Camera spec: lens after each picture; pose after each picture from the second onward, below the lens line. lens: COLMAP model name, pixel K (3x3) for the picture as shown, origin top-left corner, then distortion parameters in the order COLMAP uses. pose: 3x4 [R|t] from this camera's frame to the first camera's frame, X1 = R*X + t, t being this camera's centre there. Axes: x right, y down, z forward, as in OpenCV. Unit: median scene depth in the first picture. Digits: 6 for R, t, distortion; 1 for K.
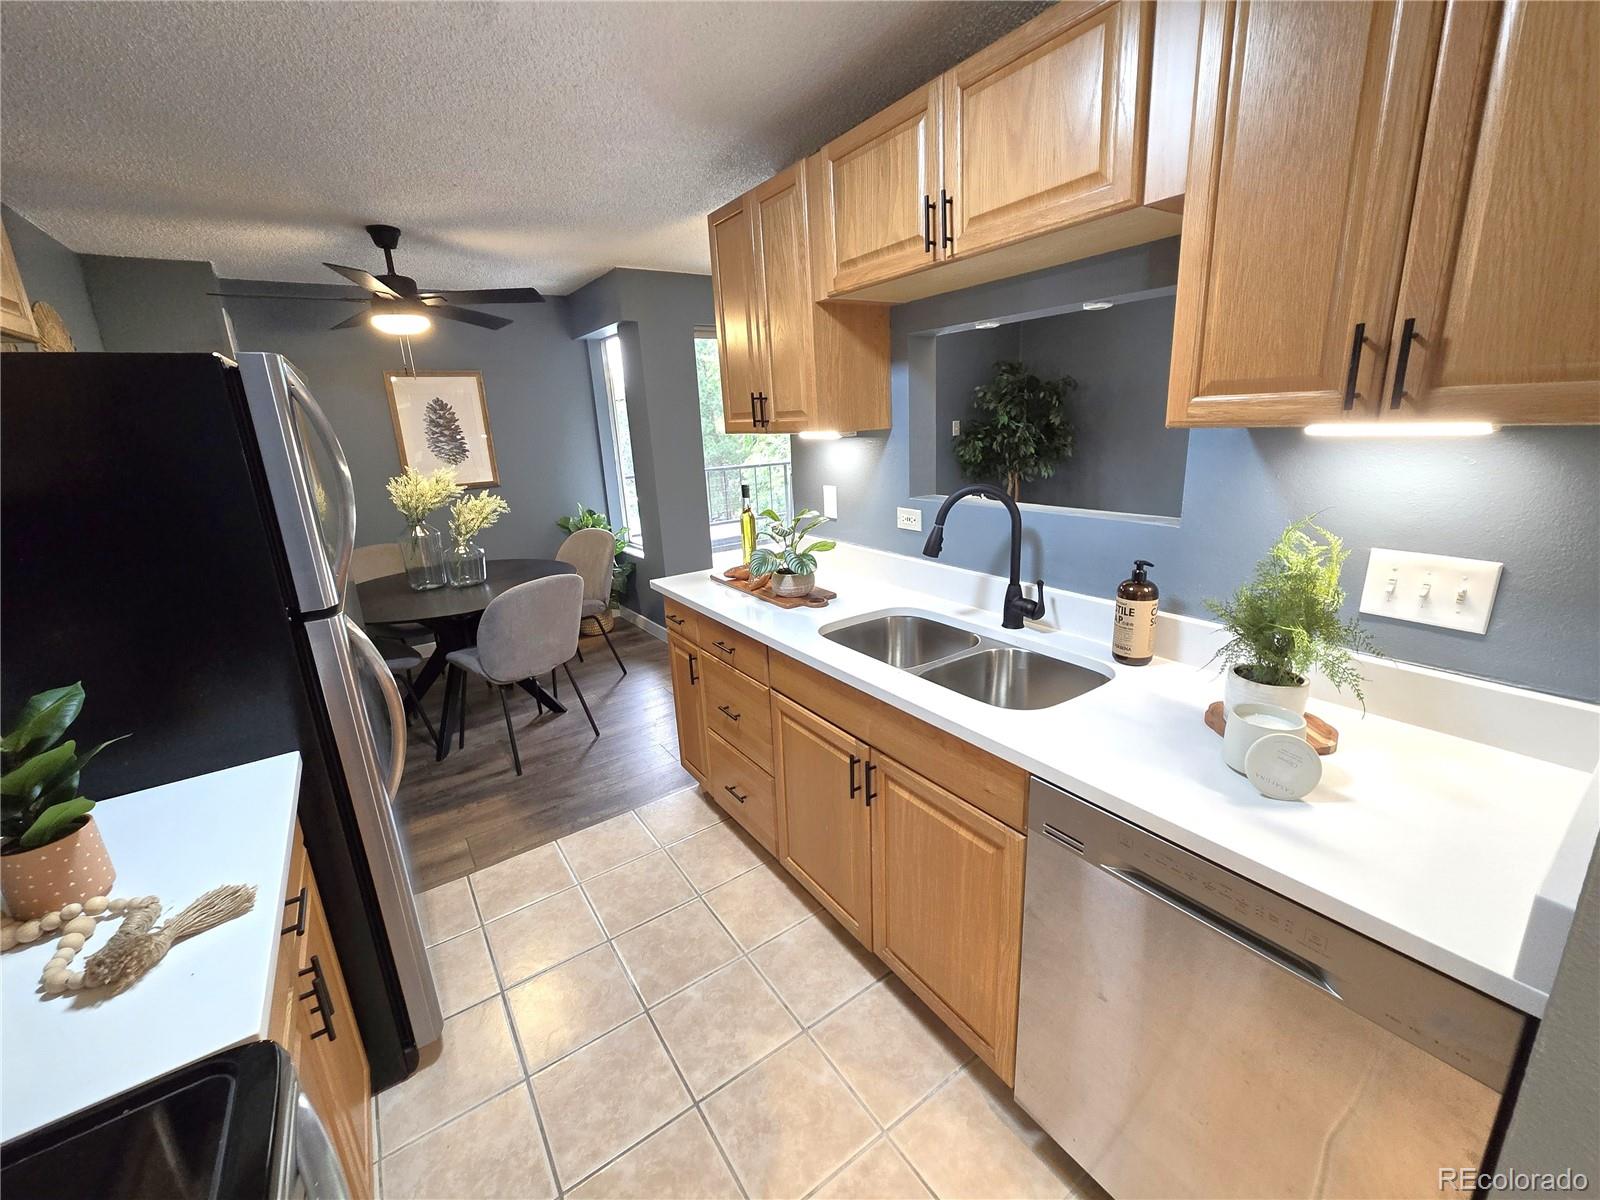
lens RADIAL K [[654.6, 0, 805.4], [0, 654.6, 585.1], [0, 0, 1]] dist [0.000836, -0.000236]
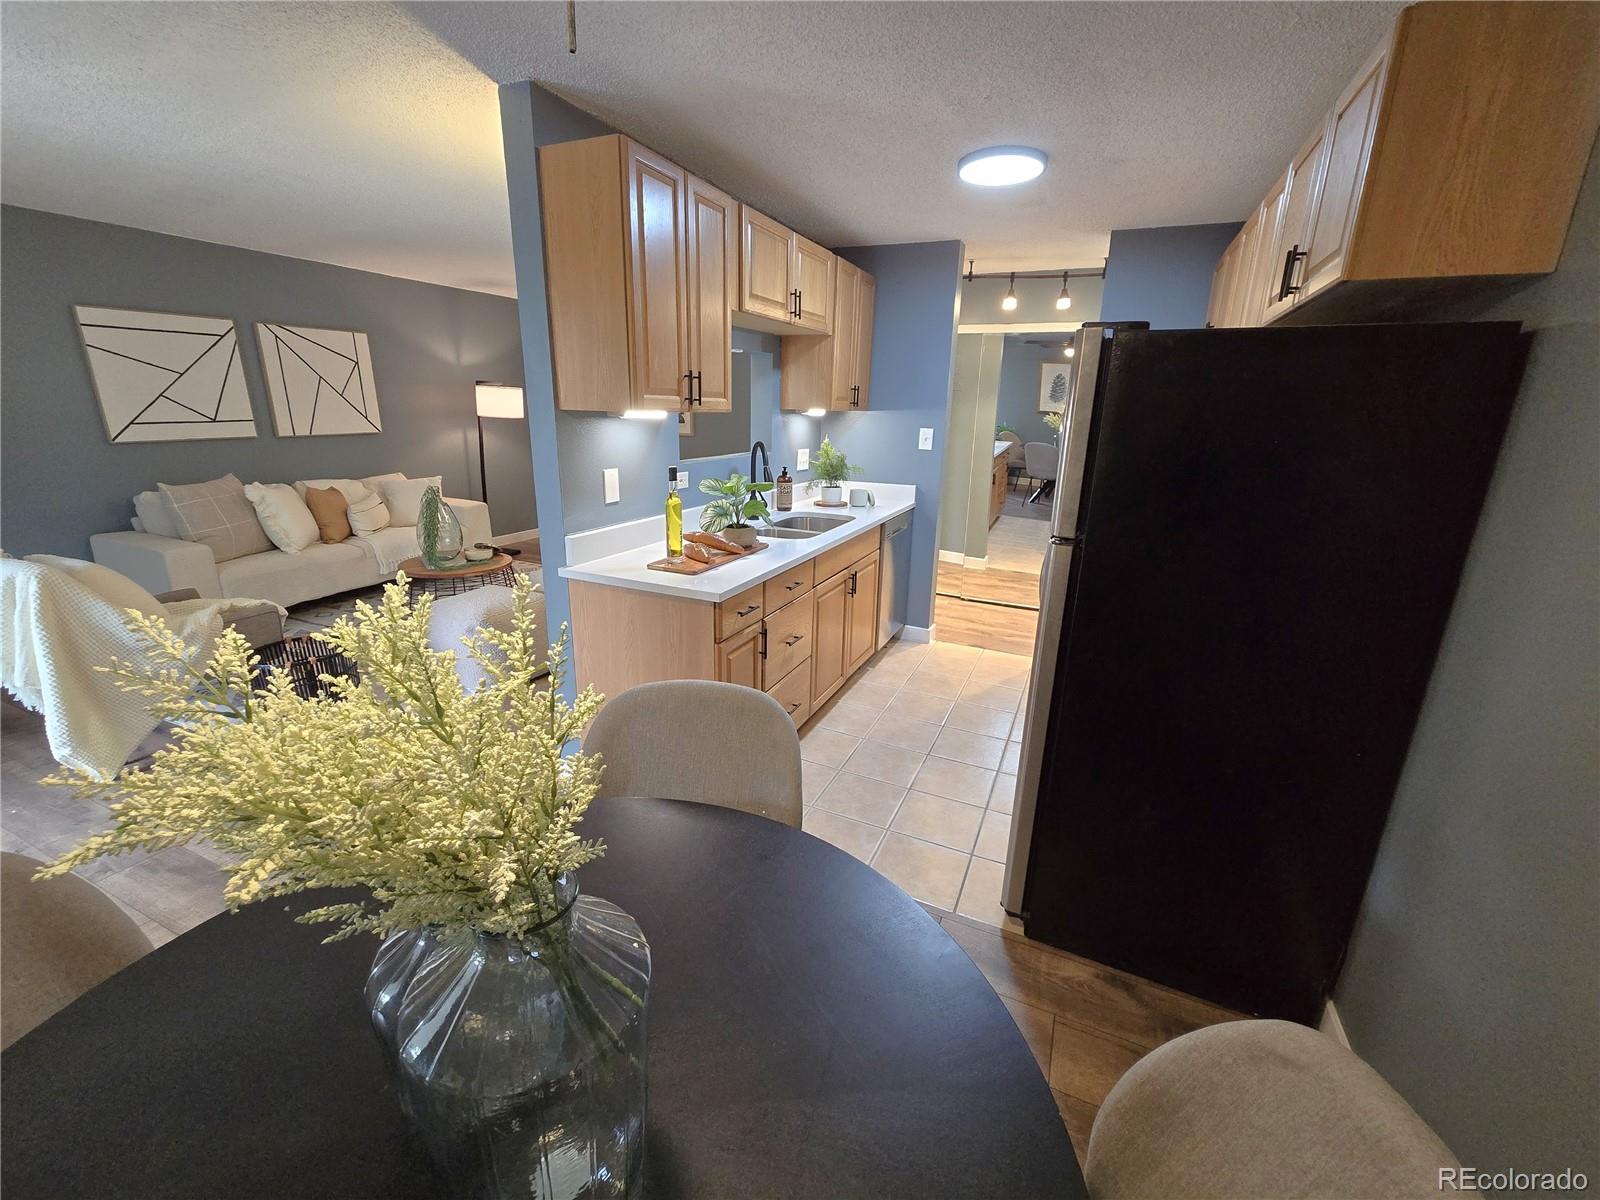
lens RADIAL K [[654.6, 0, 802.9], [0, 654.6, 590.9], [0, 0, 1]] dist [0.000836, -0.000236]
pose [[-0.517082, -0.202058, 0.831744, -0.551184], [0.216629, 0.909206, 0.355550, -0.157306], [-0.828069, 0.364028, -0.426363, 0.724380]]
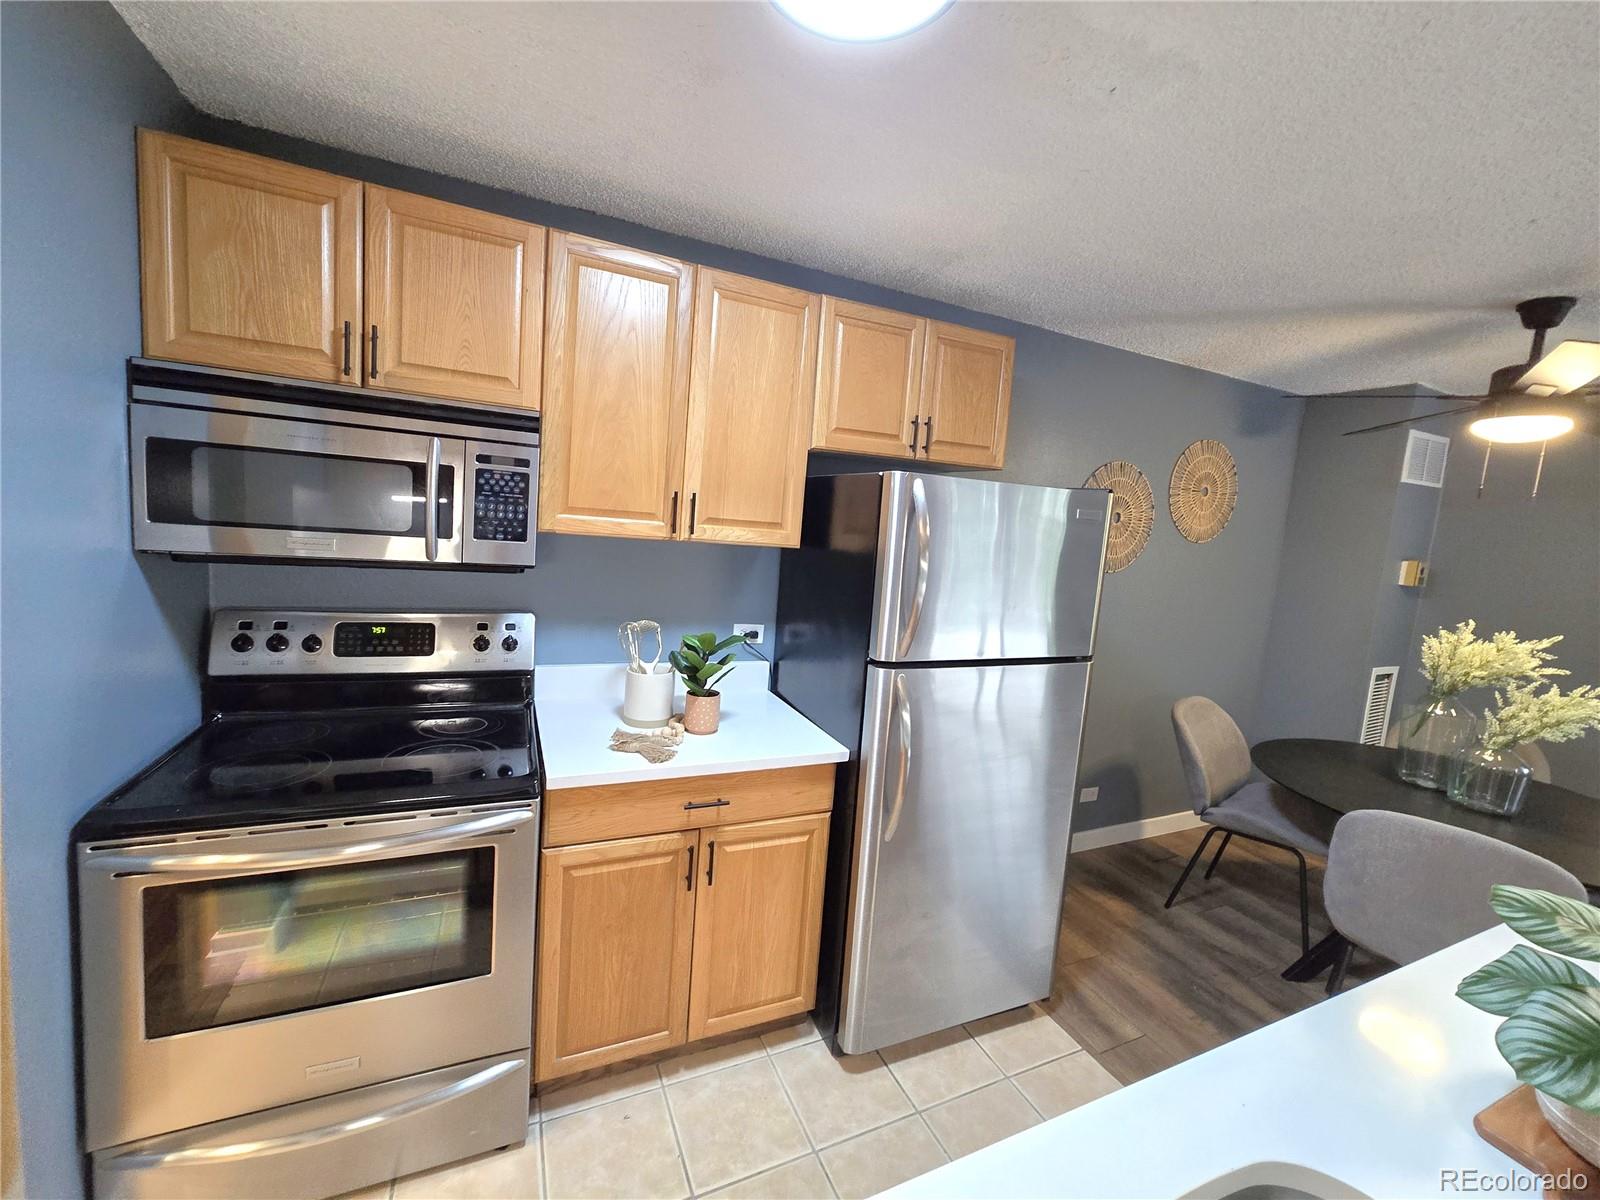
lens RADIAL K [[654.6, 0, 801.8], [0, 654.6, 589.5], [0, 0, 1]] dist [0.000836, -0.000236]
pose [[-0.173665, 0.142902, -0.974382, 0.158330], [-0.315938, 0.929034, 0.192561, -0.087976], [0.932751, 0.341285, -0.116192, 0.286181]]
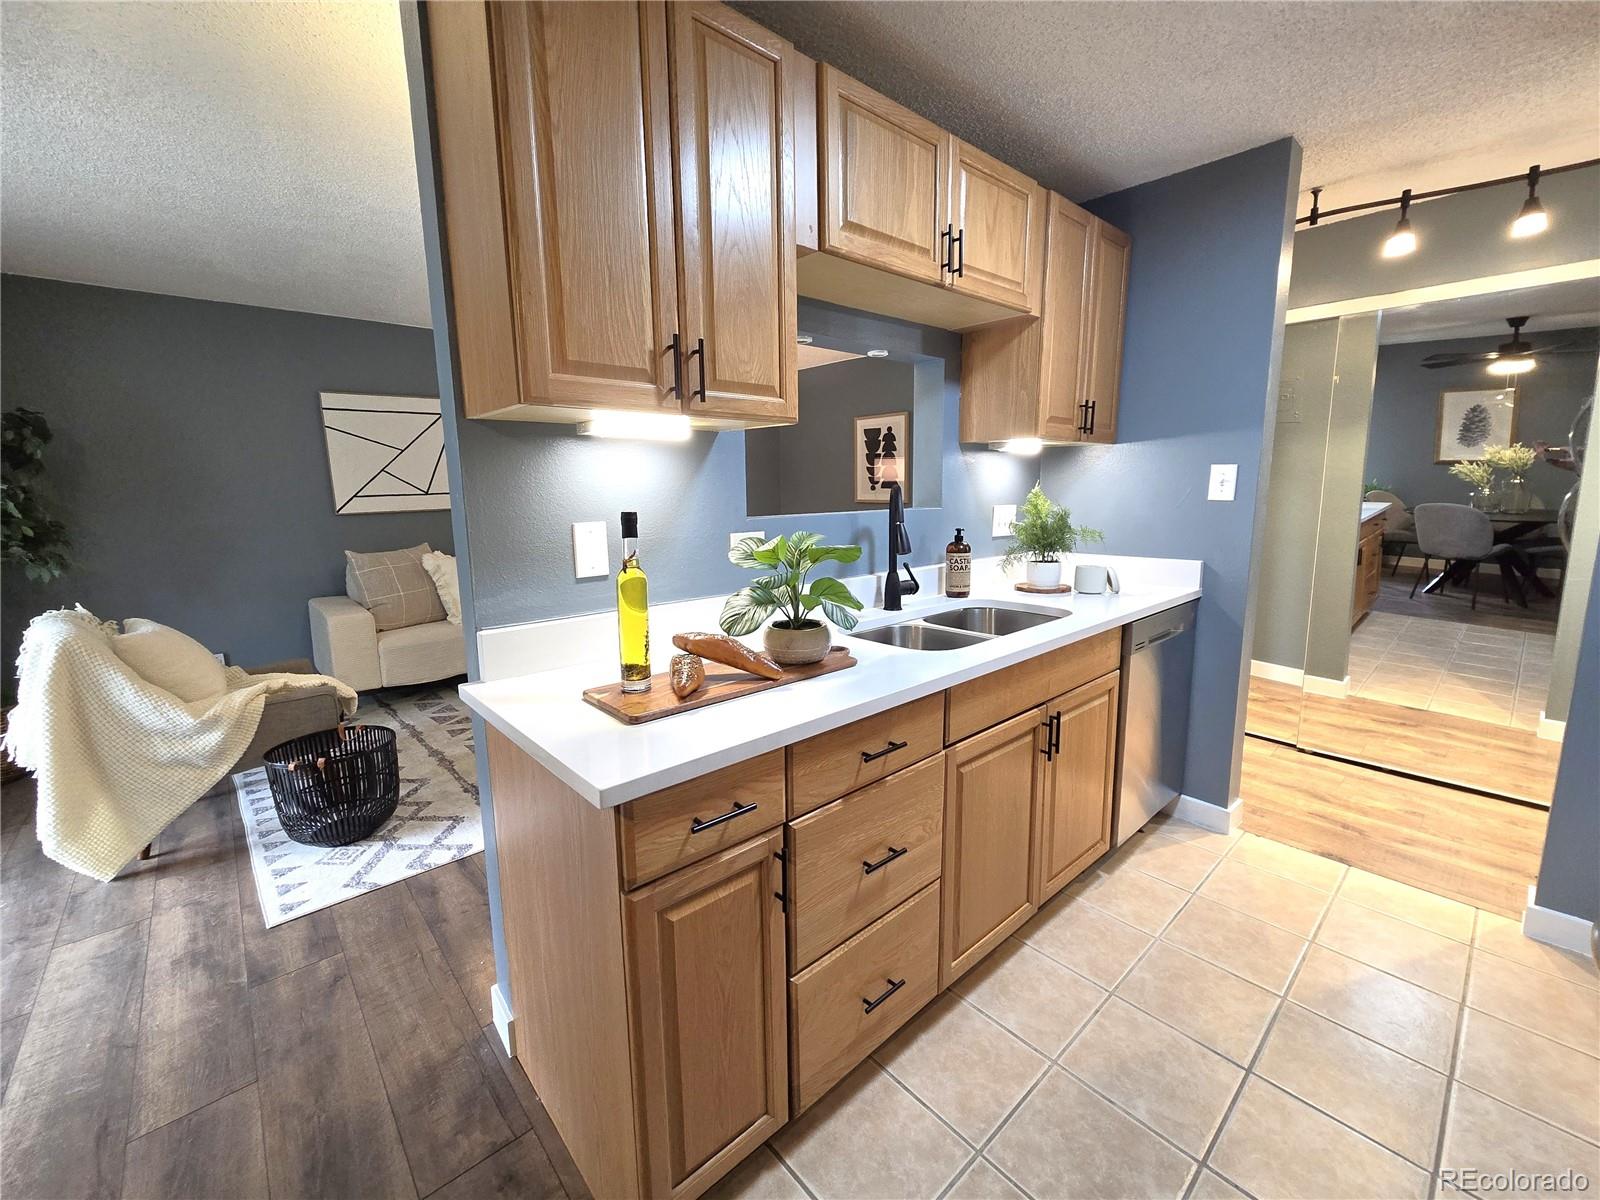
lens RADIAL K [[654.6, 0, 803.5], [0, 654.6, 590.2], [0, 0, 1]] dist [0.000836, -0.000236]
pose [[-0.128731, -0.110043, 0.985555, -0.332530], [0.269616, 0.952505, 0.141569, -0.072913], [-0.954325, 0.283946, -0.092947, 0.518804]]
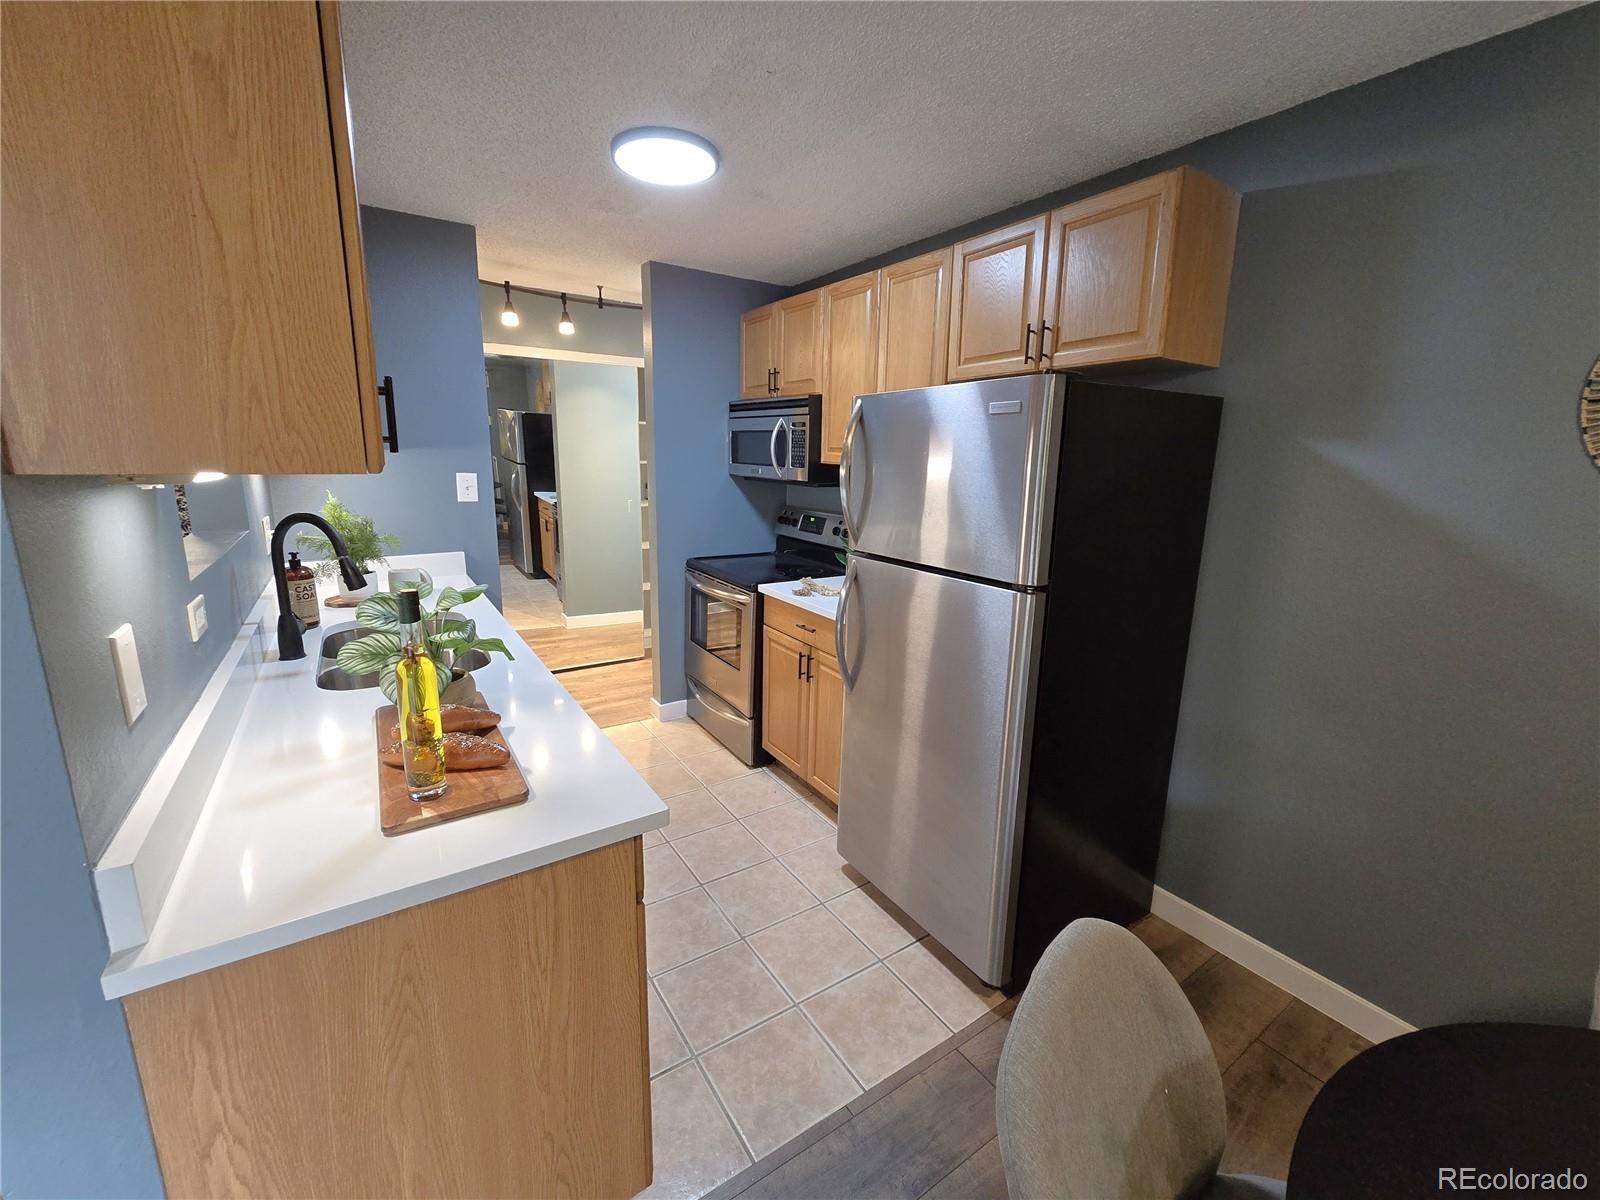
lens RADIAL K [[654.6, 0, 801.0], [0, 654.6, 590.7], [0, 0, 1]] dist [0.000836, -0.000236]
pose [[-0.999579, 0.019902, 0.021129, -0.191918], [0.027250, 0.894151, 0.446935, -0.182834], [-0.009998, 0.447323, -0.894317, 0.756302]]
